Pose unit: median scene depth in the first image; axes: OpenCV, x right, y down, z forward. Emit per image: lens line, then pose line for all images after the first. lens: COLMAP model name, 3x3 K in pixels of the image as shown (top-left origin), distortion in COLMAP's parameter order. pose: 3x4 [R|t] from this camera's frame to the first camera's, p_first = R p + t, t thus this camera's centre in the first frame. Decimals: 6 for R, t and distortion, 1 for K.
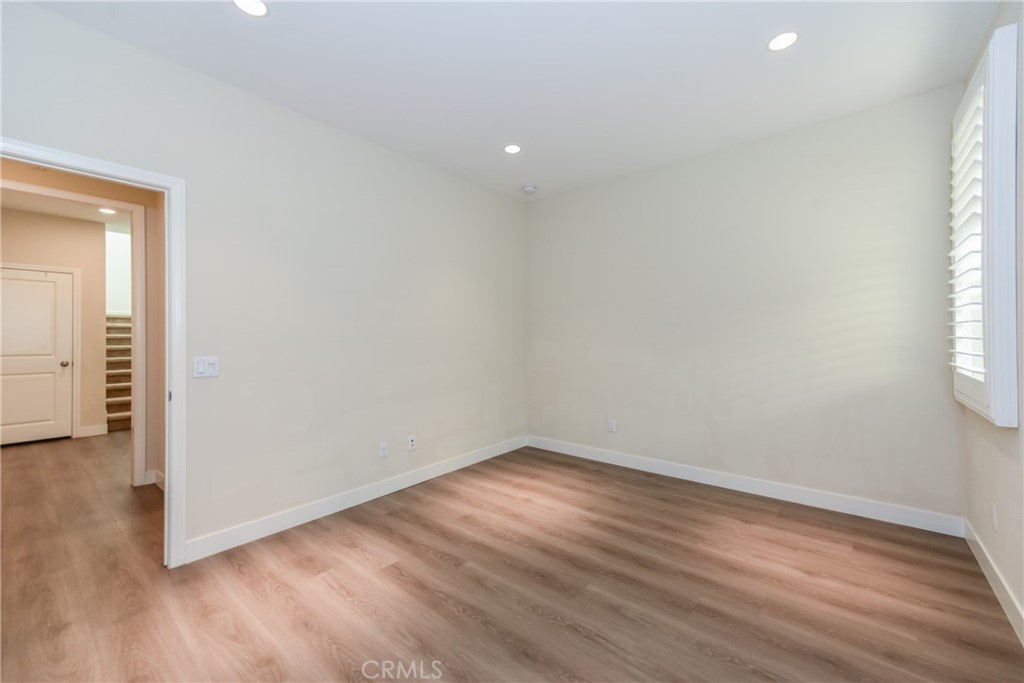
lens RADIAL K [[408.5, 0, 517.3], [0, 408.5, 346.8], [0, 0, 1]] dist [0.012932, -0.000088]
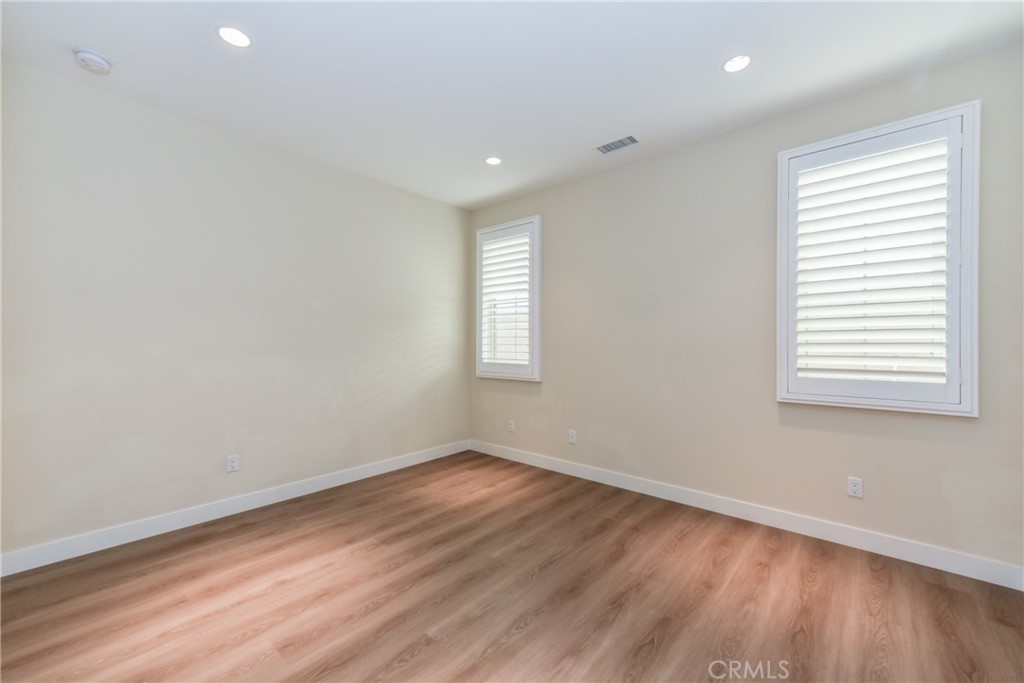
lens RADIAL K [[418.5, 0, 517.5], [0, 418.5, 345.2], [0, 0, 1]] dist [0.014455, -0.000001]
pose [[0.015527, -0.000555, 0.999879, -0.795189], [0.026406, 0.999651, 0.000145, -0.011390], [-0.999531, 0.026401, 0.015536, 0.698046]]
